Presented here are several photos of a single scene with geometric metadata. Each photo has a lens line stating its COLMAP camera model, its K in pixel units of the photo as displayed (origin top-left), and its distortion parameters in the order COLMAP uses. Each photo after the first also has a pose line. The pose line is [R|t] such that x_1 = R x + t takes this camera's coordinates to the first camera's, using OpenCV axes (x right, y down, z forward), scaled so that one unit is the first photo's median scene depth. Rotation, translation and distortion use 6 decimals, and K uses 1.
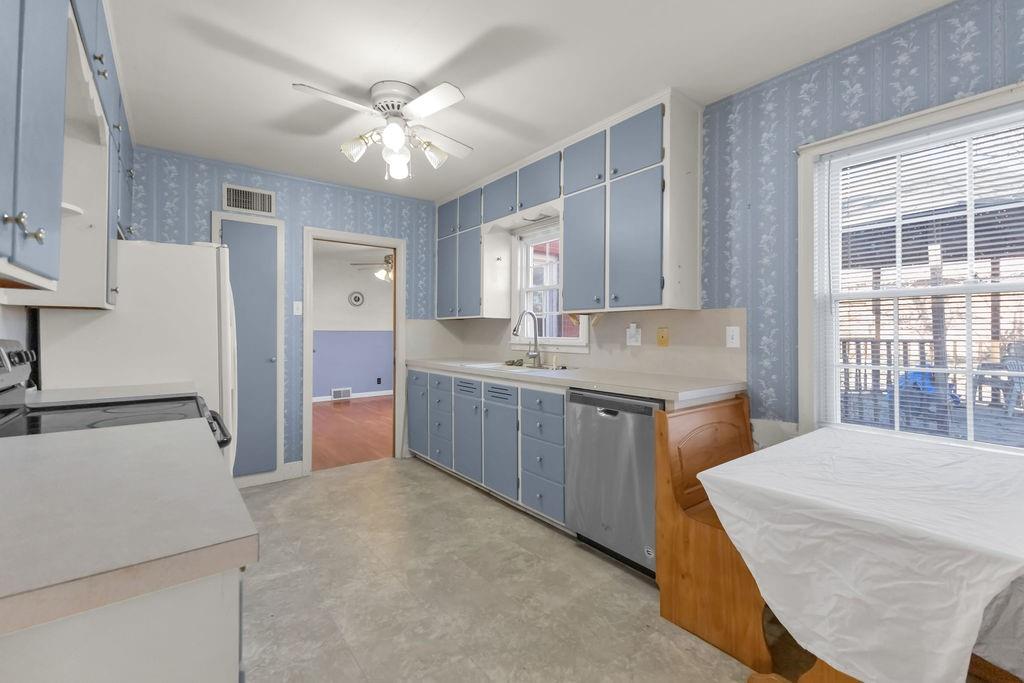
lens RADIAL K [[440.9, 0, 510.9], [0, 440.9, 325.4], [0, 0, 1]] dist [0.000365, -0.000017]
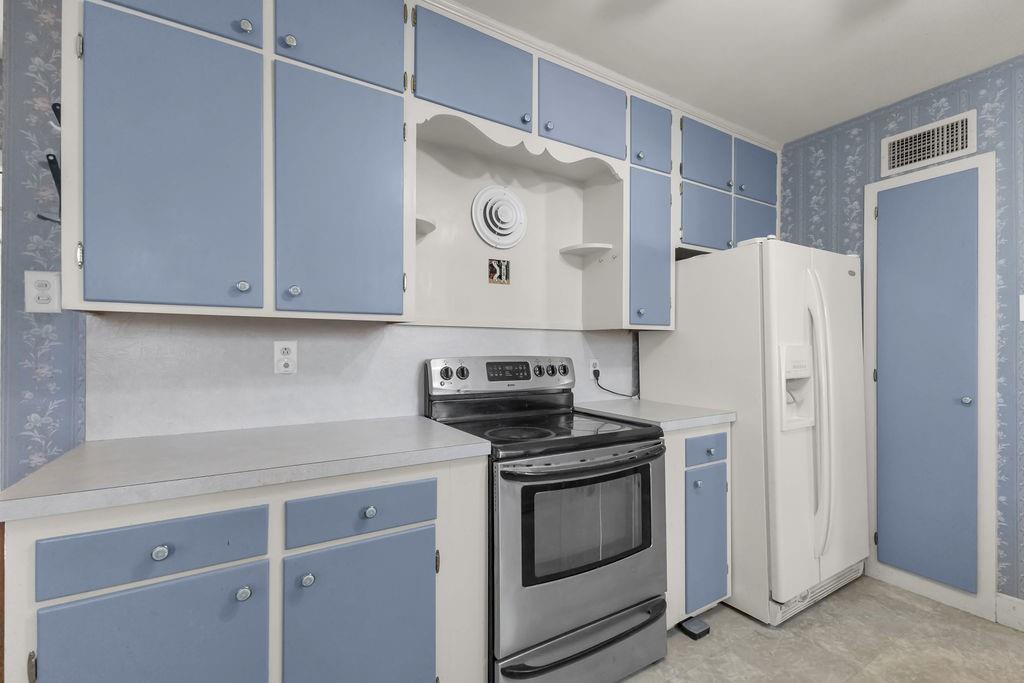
lens RADIAL K [[438.5, 0, 512.0], [0, 438.5, 341.5], [0, 0, 1]] dist [0.000302, -0.000059]
pose [[-0.121105, -0.001674, -0.992638, 0.110443], [0.018196, 0.999827, -0.003906, -0.009740], [0.992473, -0.018535, -0.121054, 0.495028]]
